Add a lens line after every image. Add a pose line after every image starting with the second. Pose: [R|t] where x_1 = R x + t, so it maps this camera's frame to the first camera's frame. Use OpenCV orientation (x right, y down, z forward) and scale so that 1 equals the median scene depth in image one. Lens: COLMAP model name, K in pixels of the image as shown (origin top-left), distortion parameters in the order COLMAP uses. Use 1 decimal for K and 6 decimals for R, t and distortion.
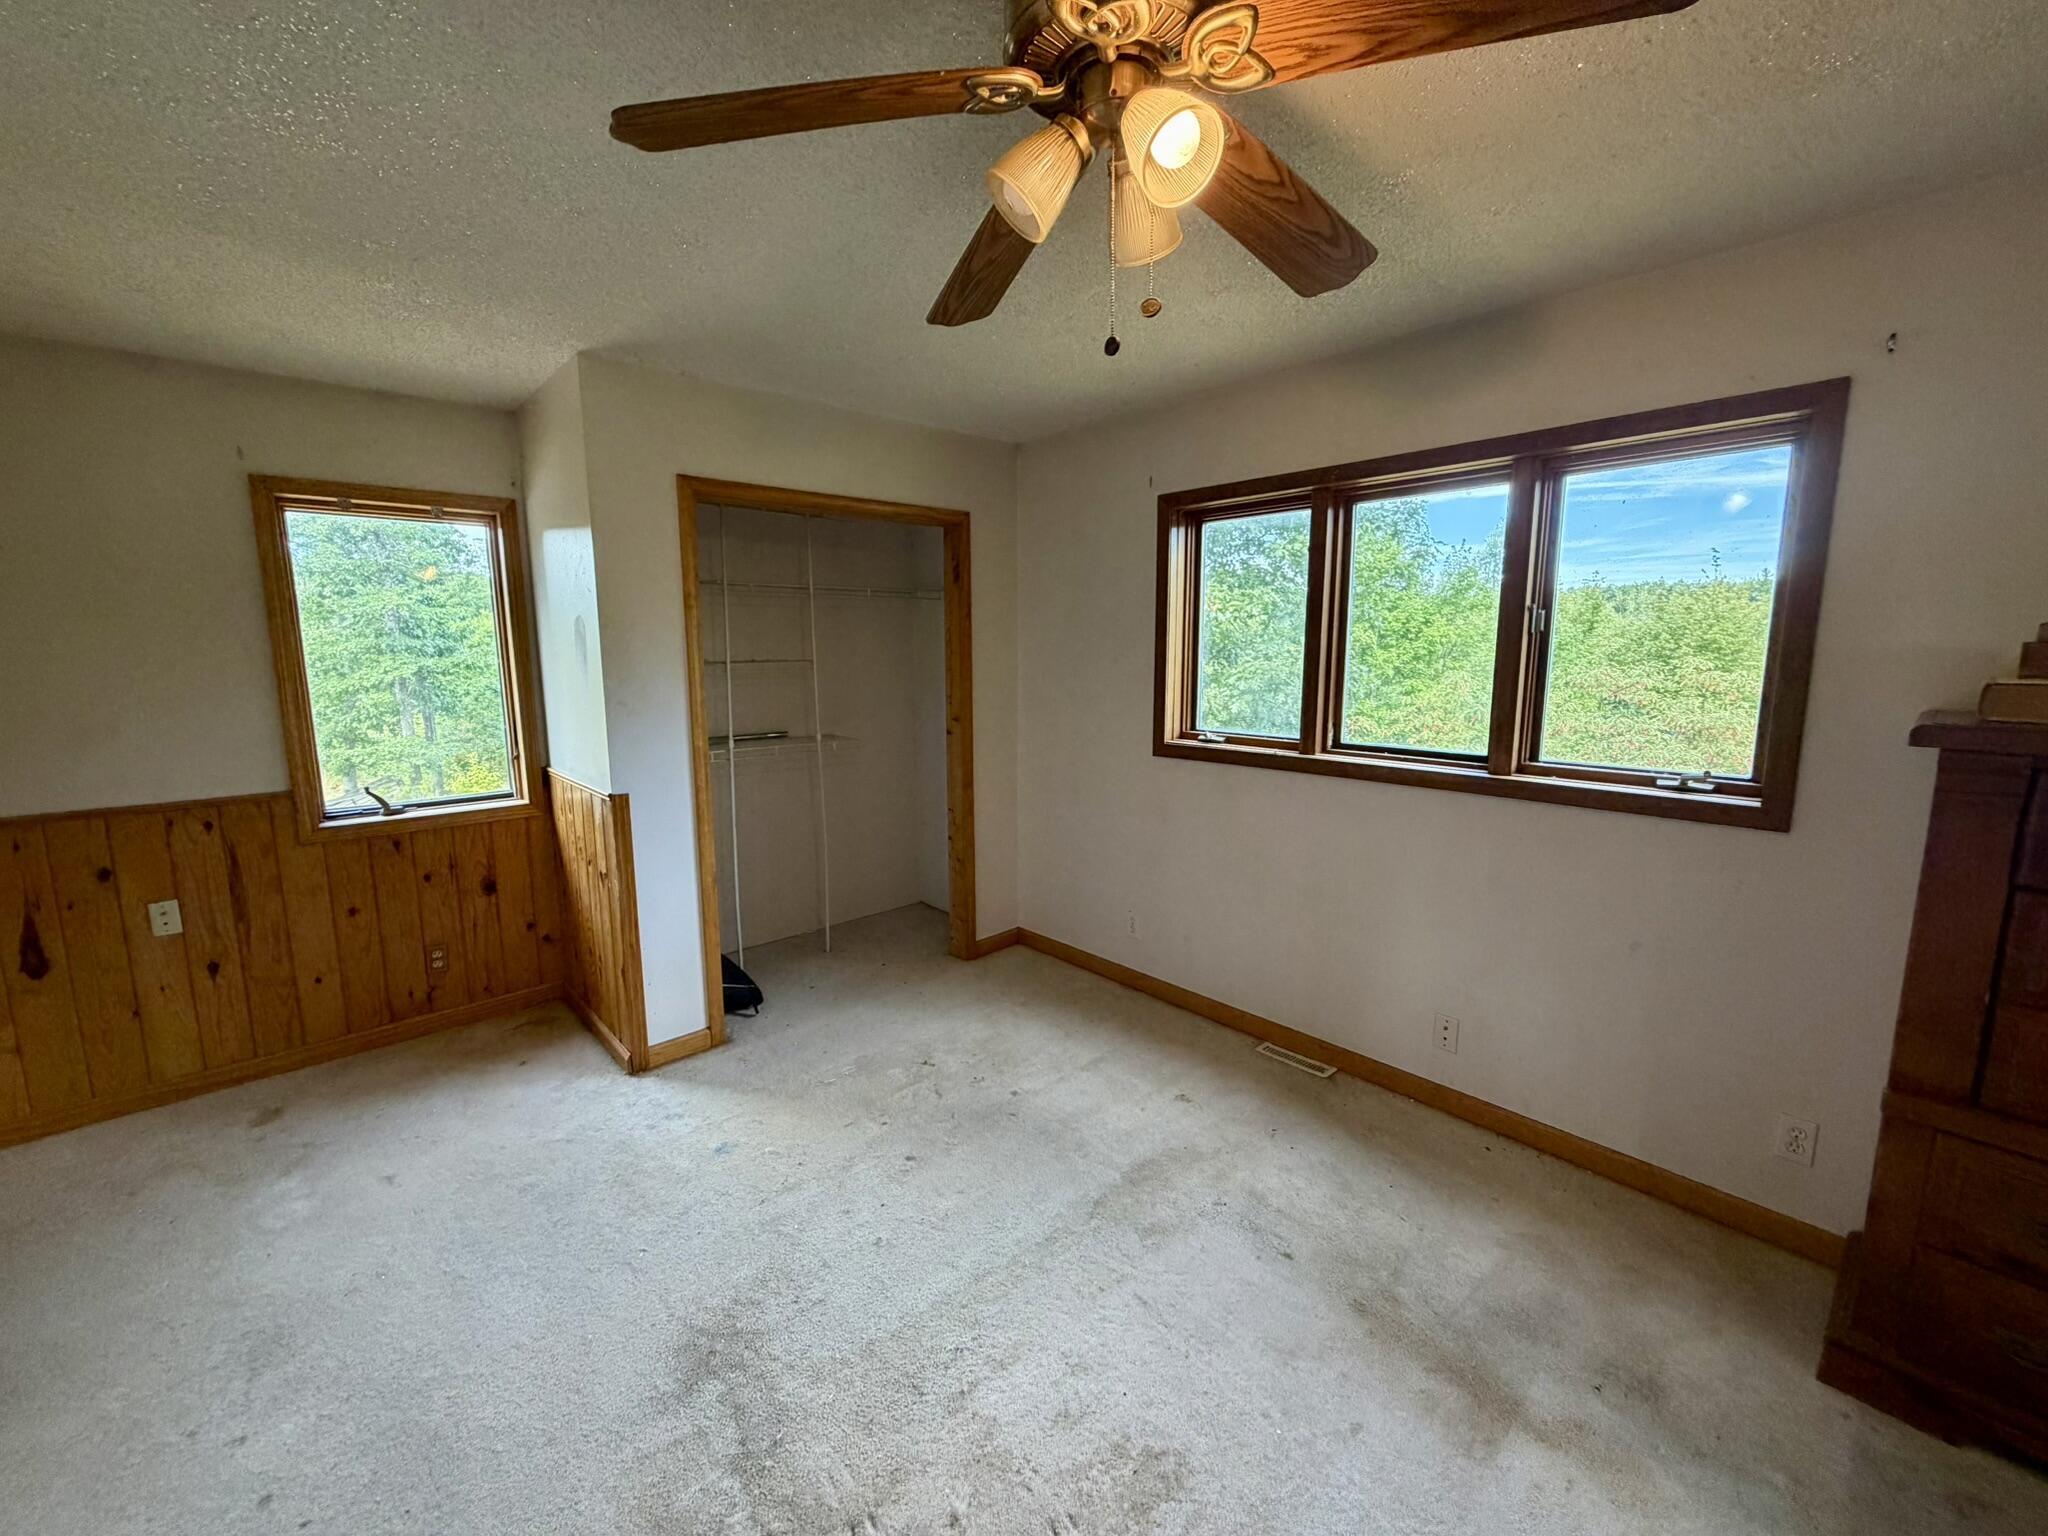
lens RADIAL K [[814.3, 0, 1017.1], [0, 814.3, 762.3], [0, 0, 1]] dist [0.002083, 0.001741]
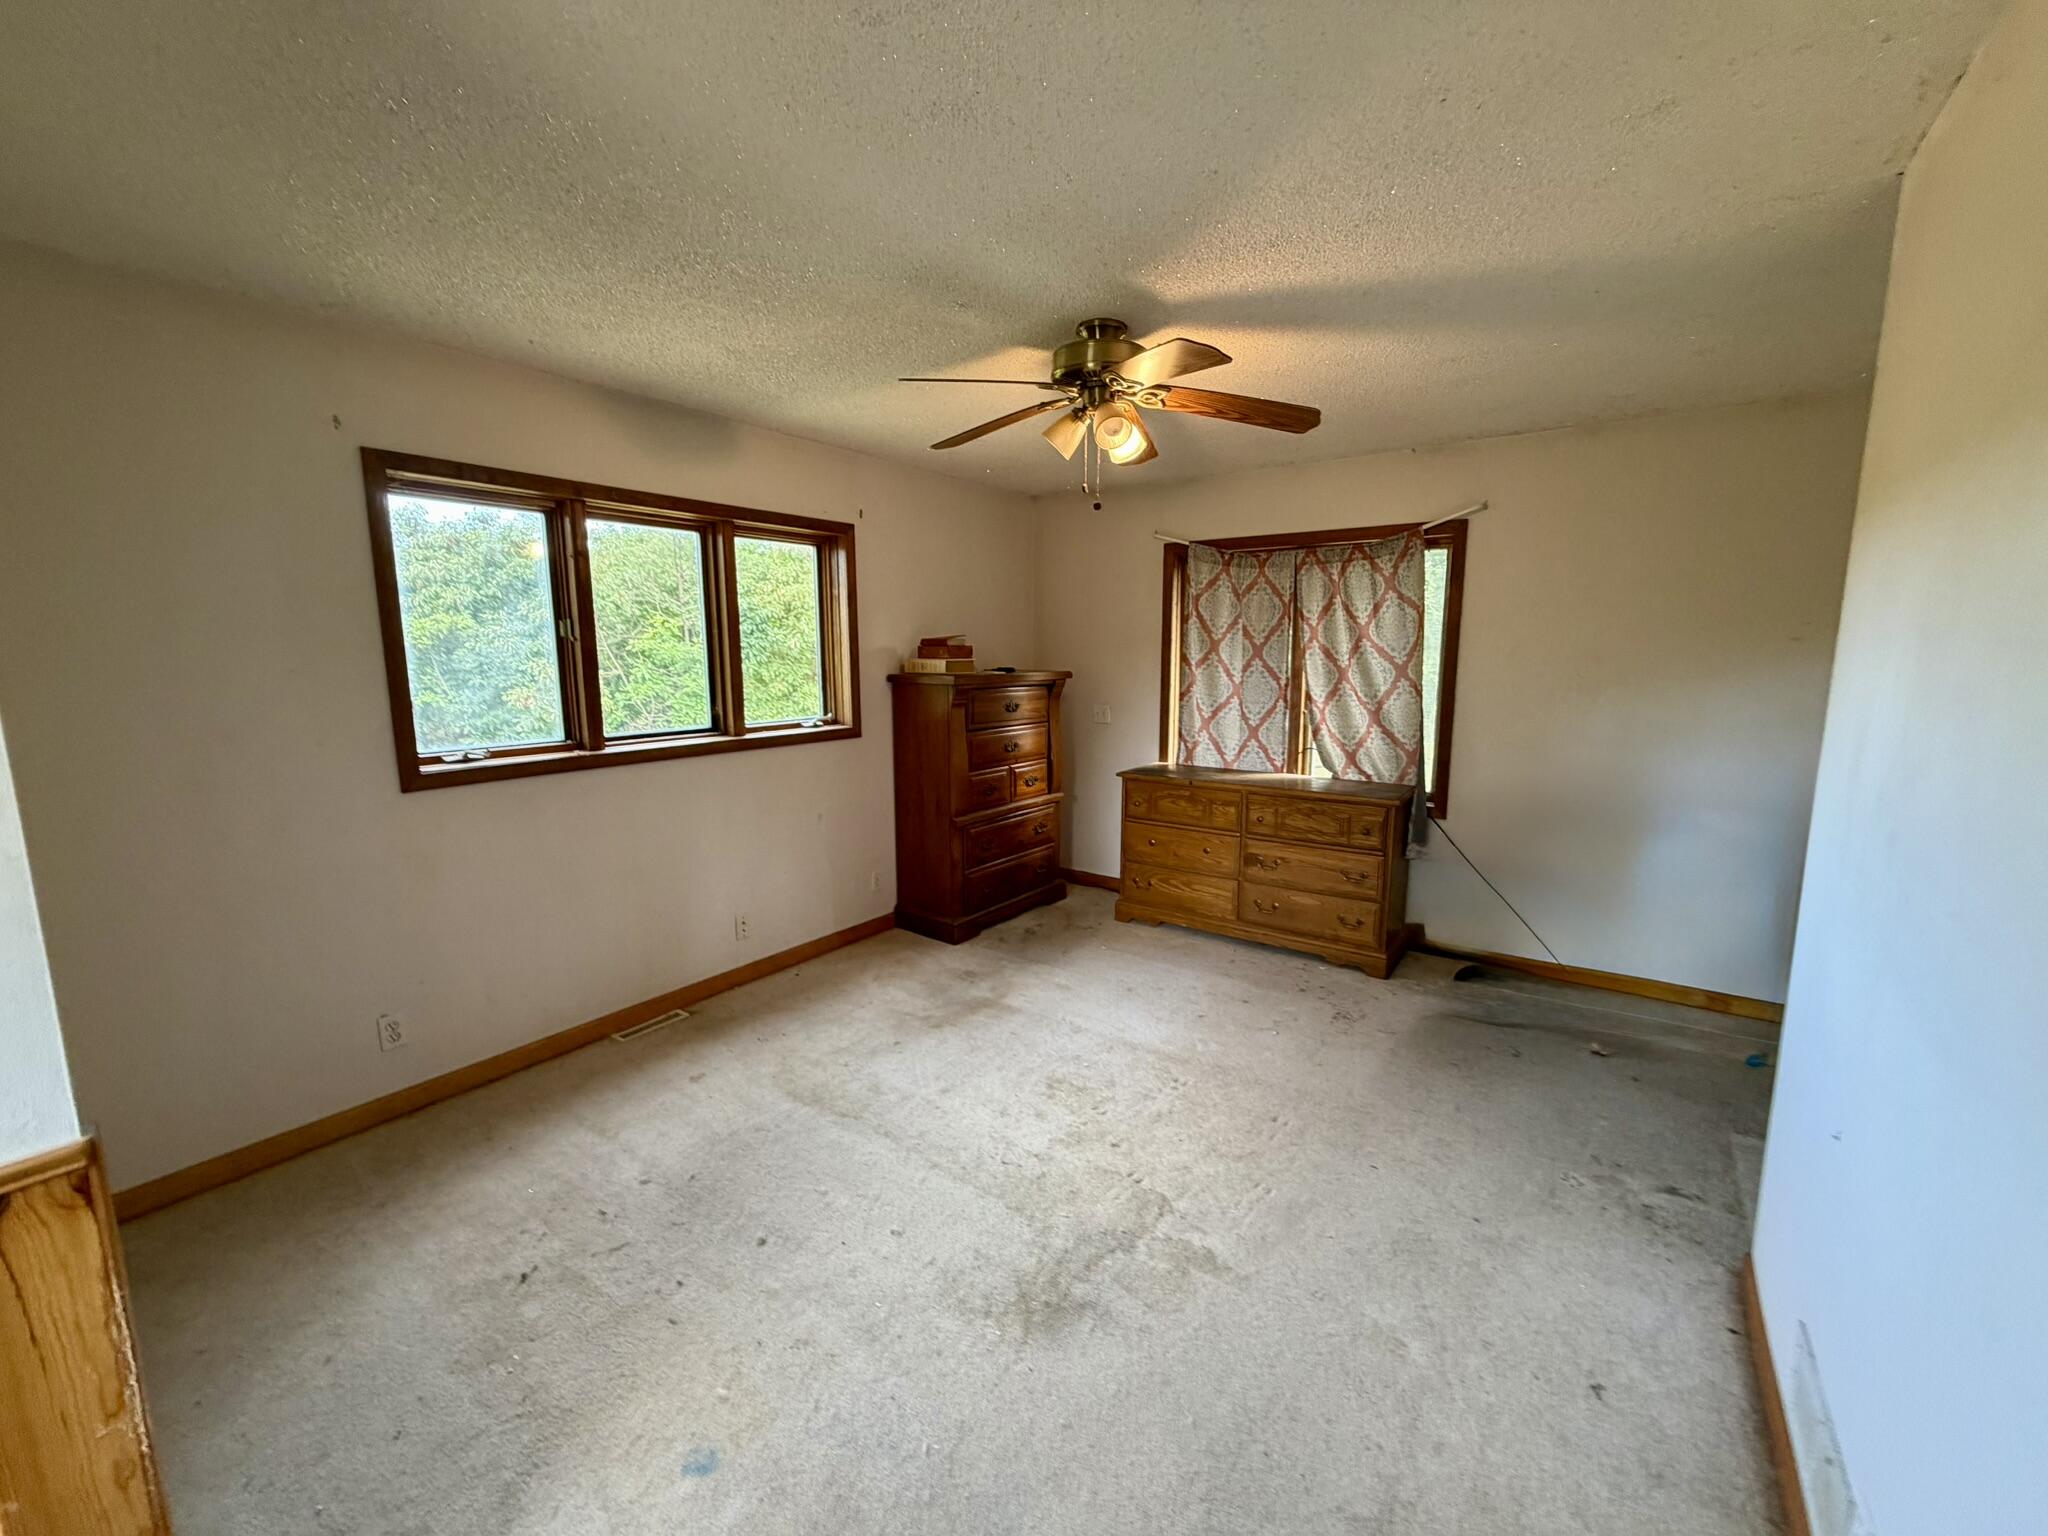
lens RADIAL K [[814.3, 0, 1017.3], [0, 814.3, 770.0], [0, 0, 1]] dist [0.002083, 0.001741]
pose [[-0.193502, -0.142355, 0.970717, -0.983289], [0.146646, 0.974106, 0.172085, -0.111089], [-0.970078, 0.175651, -0.167616, 0.826820]]
